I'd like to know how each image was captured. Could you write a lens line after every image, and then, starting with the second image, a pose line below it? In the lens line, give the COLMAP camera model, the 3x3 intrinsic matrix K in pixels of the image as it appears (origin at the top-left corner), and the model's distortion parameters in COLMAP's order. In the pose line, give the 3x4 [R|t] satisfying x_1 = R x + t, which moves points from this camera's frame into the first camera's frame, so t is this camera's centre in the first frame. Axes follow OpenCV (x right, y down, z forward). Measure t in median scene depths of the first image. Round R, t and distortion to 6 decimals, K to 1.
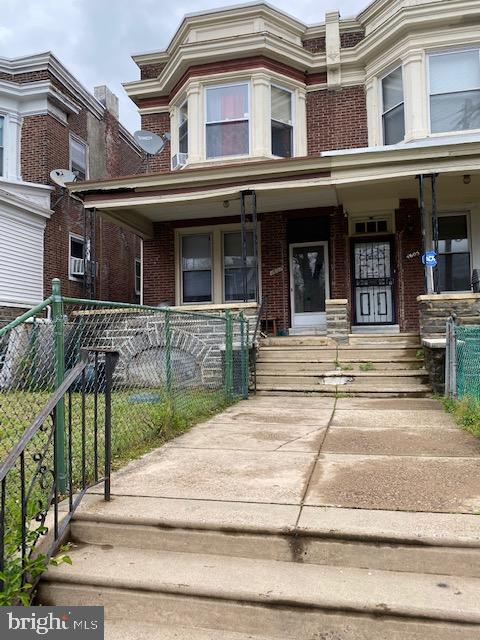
lens RADIAL K [[485.1, 0, 240.0], [0, 485.1, 320.0], [0, 0, 1]] dist [0.033017, -0.044842]
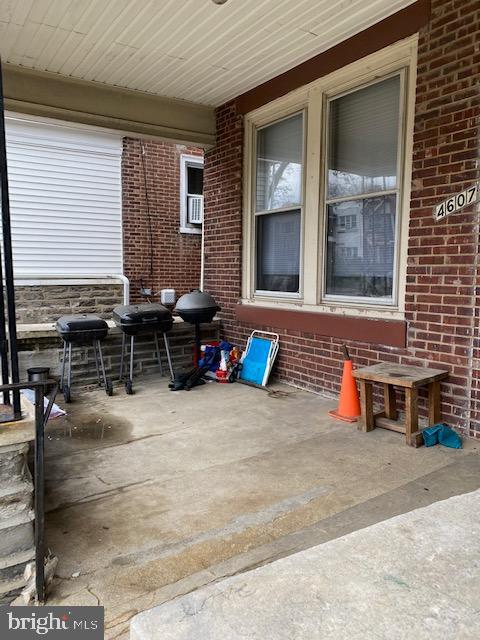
lens RADIAL K [[485.1, 0, 240.0], [0, 485.1, 320.0], [0, 0, 1]] dist [0.033017, -0.044842]
pose [[0.726249, 0.097497, -0.680483, 0.190443], [0.010078, 0.988275, 0.152353, -0.083679], [0.687358, -0.117504, 0.716751, 0.744041]]
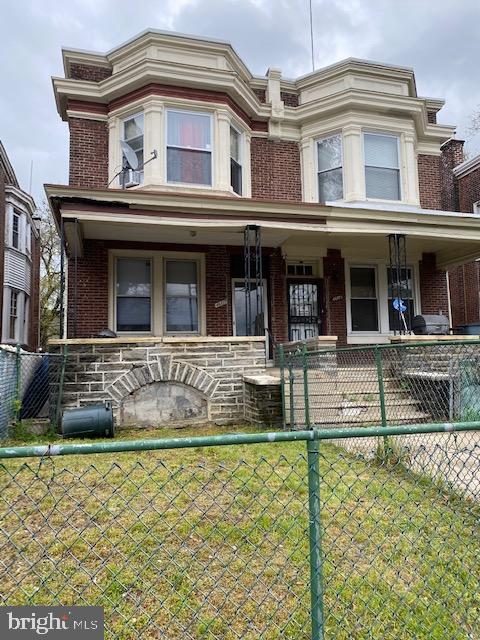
lens RADIAL K [[489.6, 0, 240.0], [0, 489.6, 320.0], [0, 0, 1]] dist [0.083457, -0.144196]
pose [[0.877762, 0.048476, 0.476638, -0.389997], [-0.019097, 0.997617, -0.066292, -0.001226], [-0.478716, 0.049086, 0.876597, 0.099928]]
